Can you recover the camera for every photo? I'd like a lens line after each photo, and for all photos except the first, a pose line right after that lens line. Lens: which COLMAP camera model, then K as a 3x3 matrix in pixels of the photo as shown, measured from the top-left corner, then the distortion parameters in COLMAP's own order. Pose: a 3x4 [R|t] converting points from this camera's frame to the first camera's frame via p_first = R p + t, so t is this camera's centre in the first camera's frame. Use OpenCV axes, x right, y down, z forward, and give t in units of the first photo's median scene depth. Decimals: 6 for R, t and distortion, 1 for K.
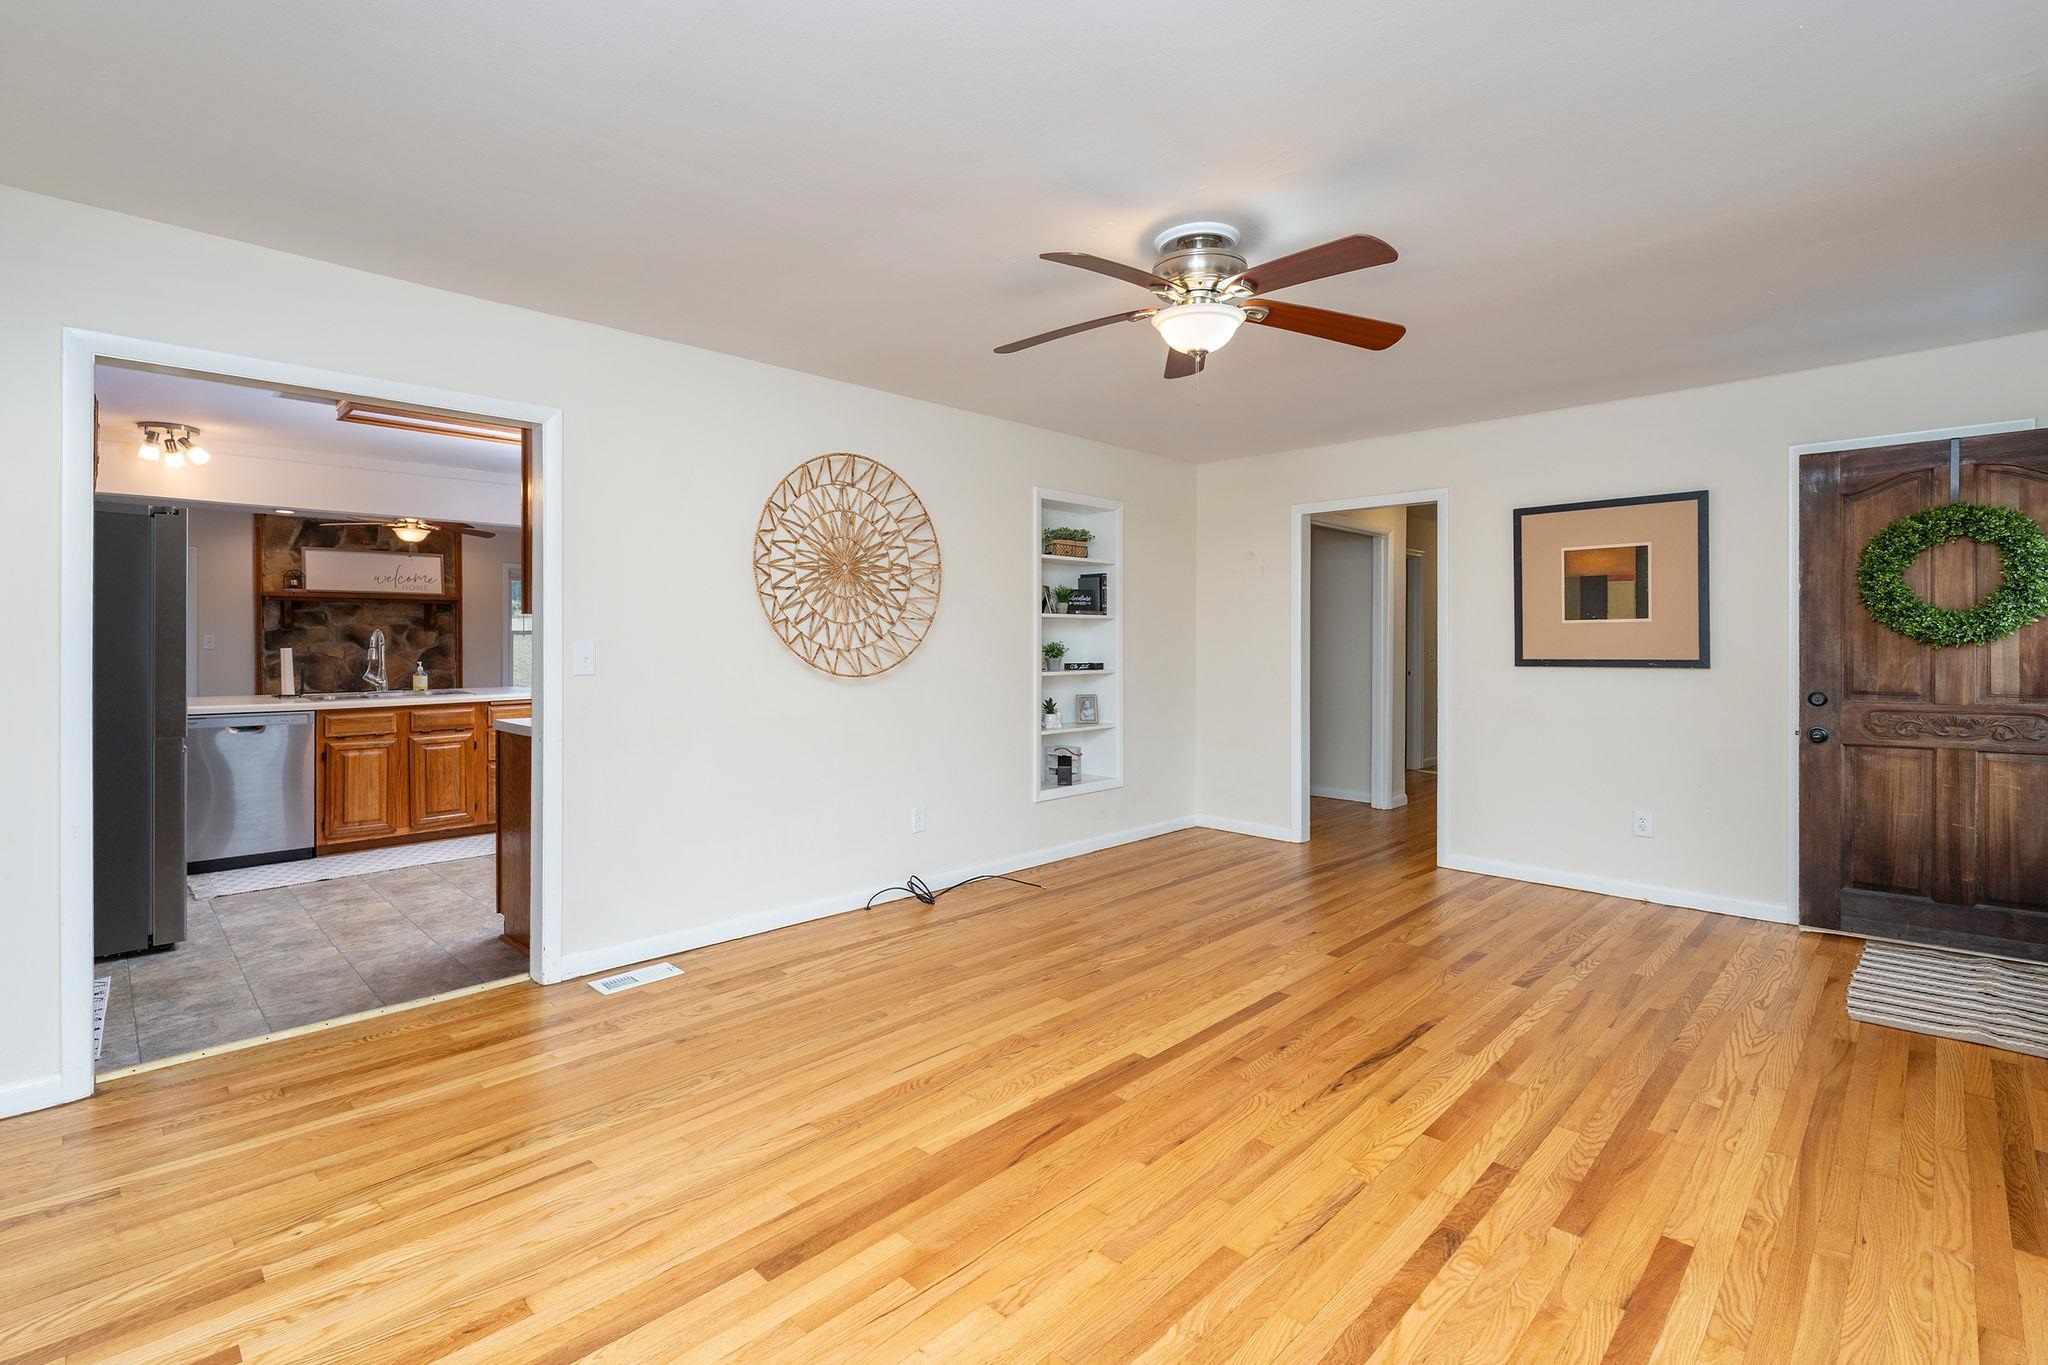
lens RADIAL K [[938.6, 0, 993.8], [0, 938.6, 645.5], [0, 0, 1]] dist [-0.005293, 0.002918]
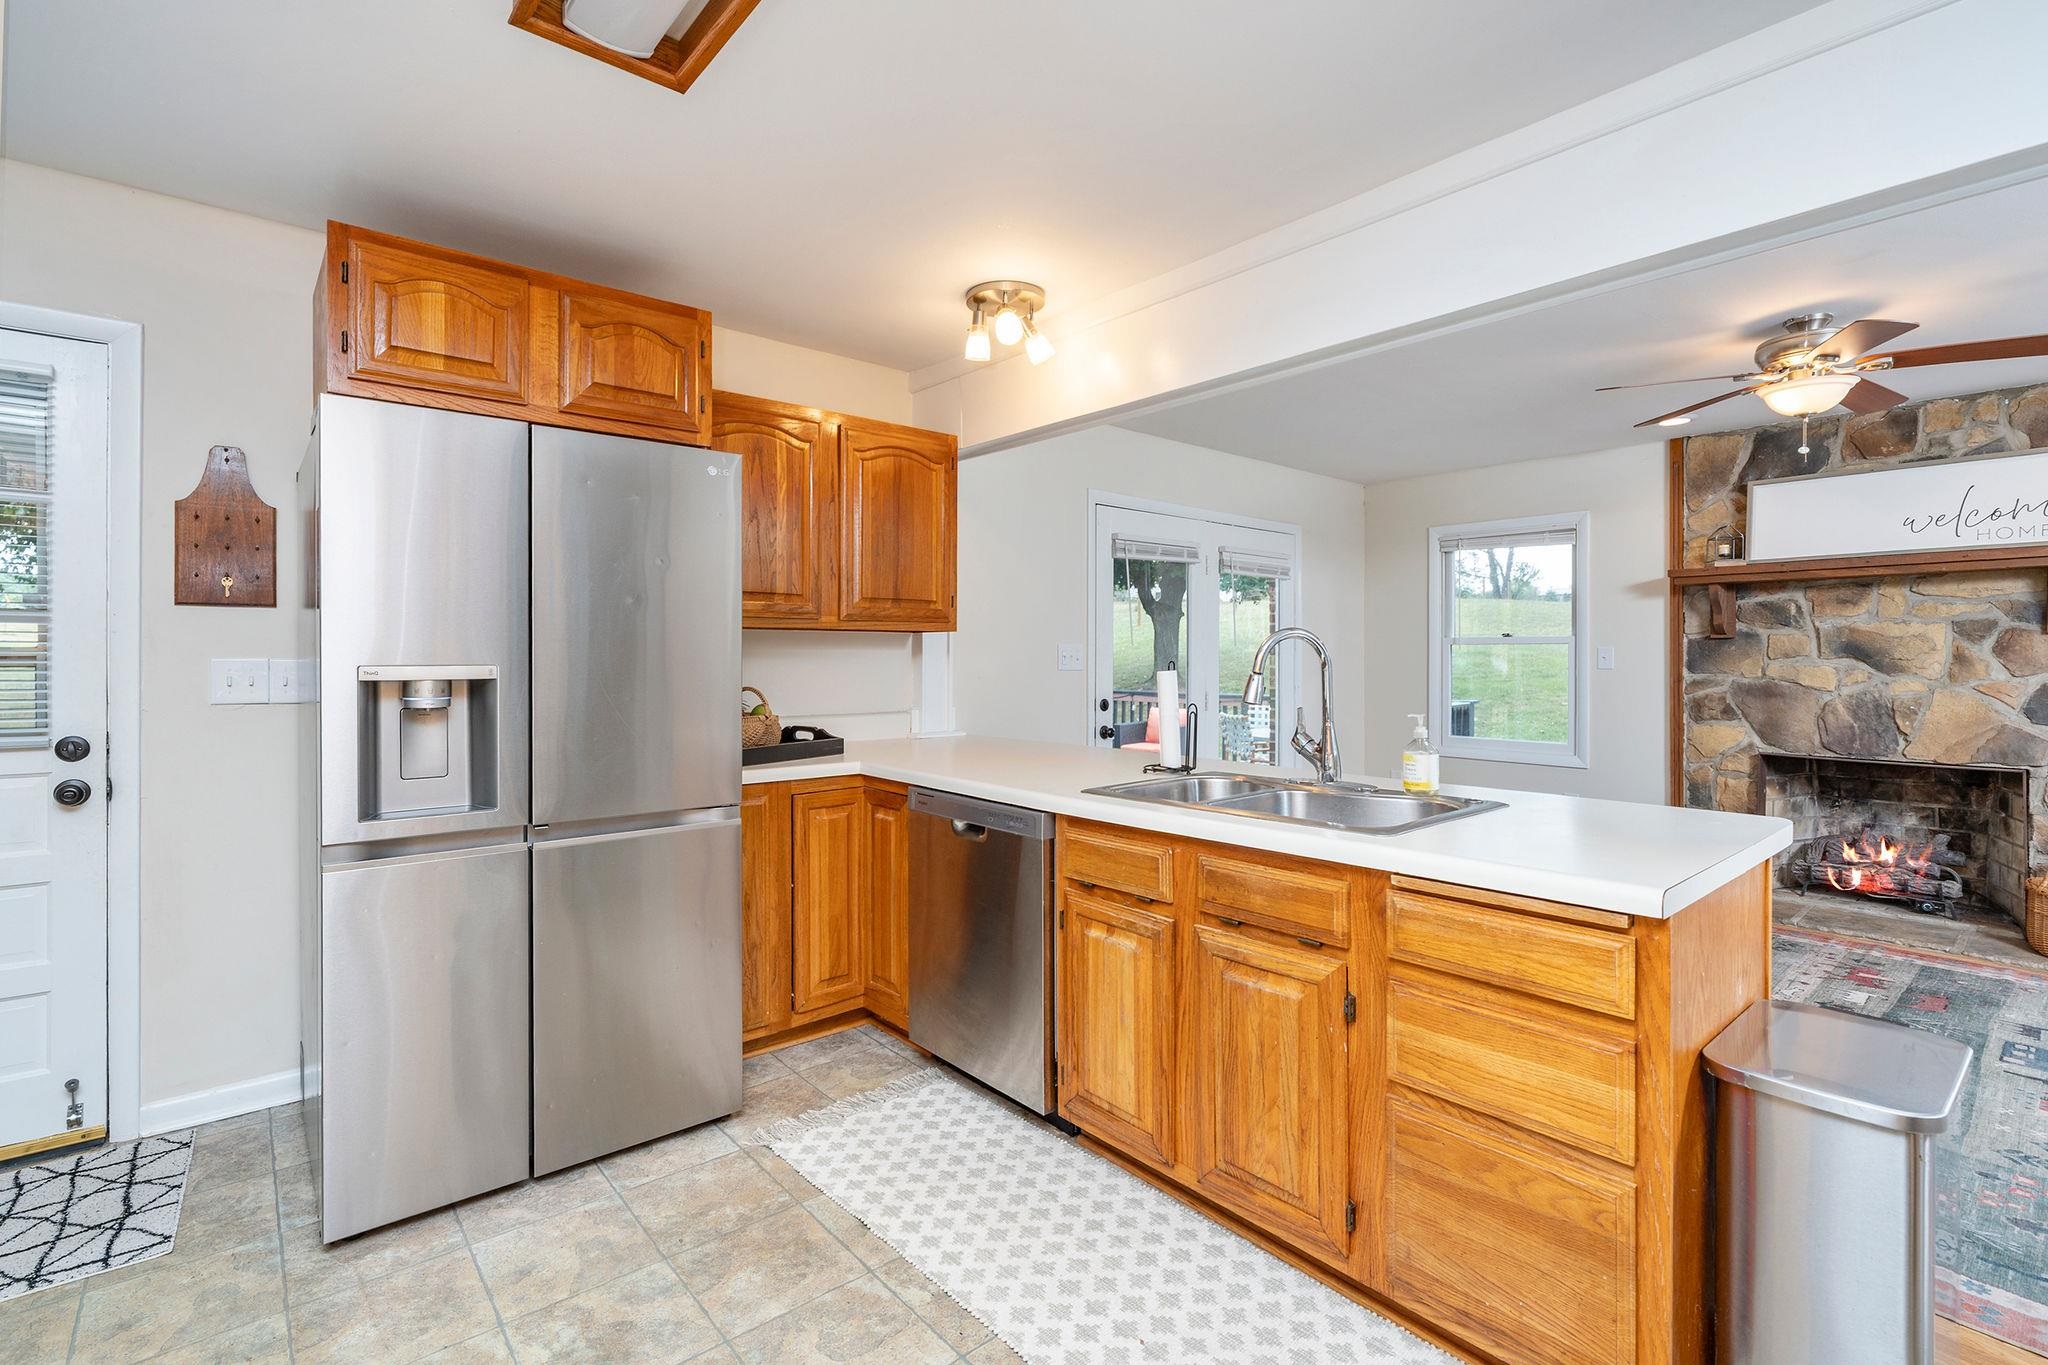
lens RADIAL K [[938.6, 0, 1007.7], [0, 938.6, 658.4], [0, 0, 1]] dist [-0.005293, 0.002918]
pose [[-0.068379, 0.002649, -0.997656, -0.171188], [-0.005761, 0.999979, 0.003050, -0.002777], [0.997643, 0.005956, -0.068362, 0.617341]]
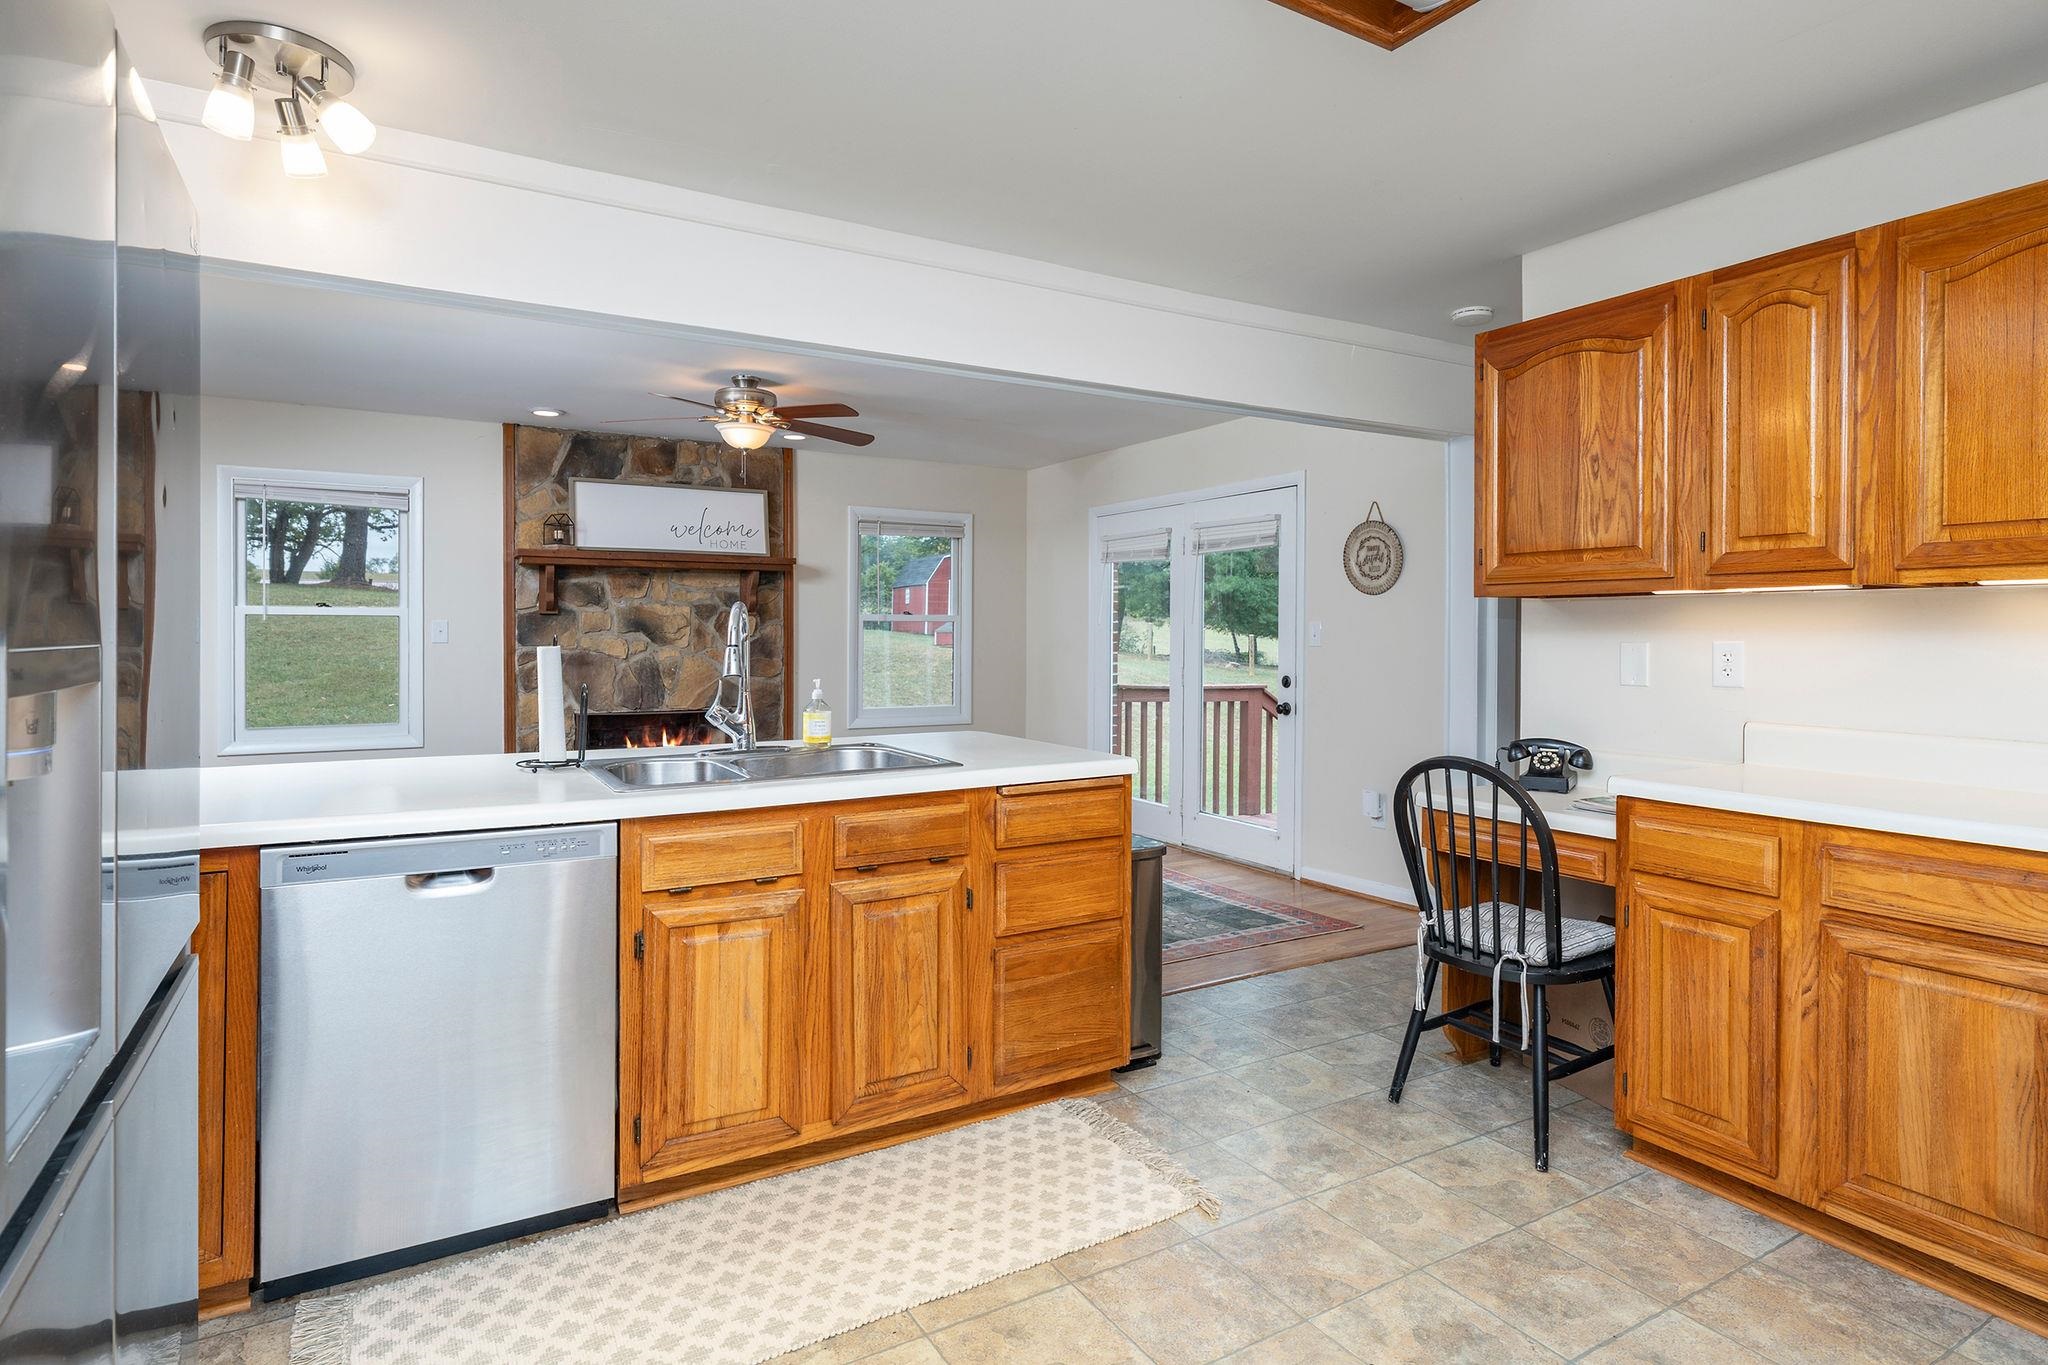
lens RADIAL K [[1073.0, 0, 1005.7], [0, 1073.0, 634.4], [0, 0, 1]] dist [-0.006067, 0.000855]
pose [[0.971042, 0.003389, -0.238884, -0.294045], [-0.004333, 0.999985, -0.003426, -0.000885], [0.238869, 0.004361, 0.971042, 0.388072]]
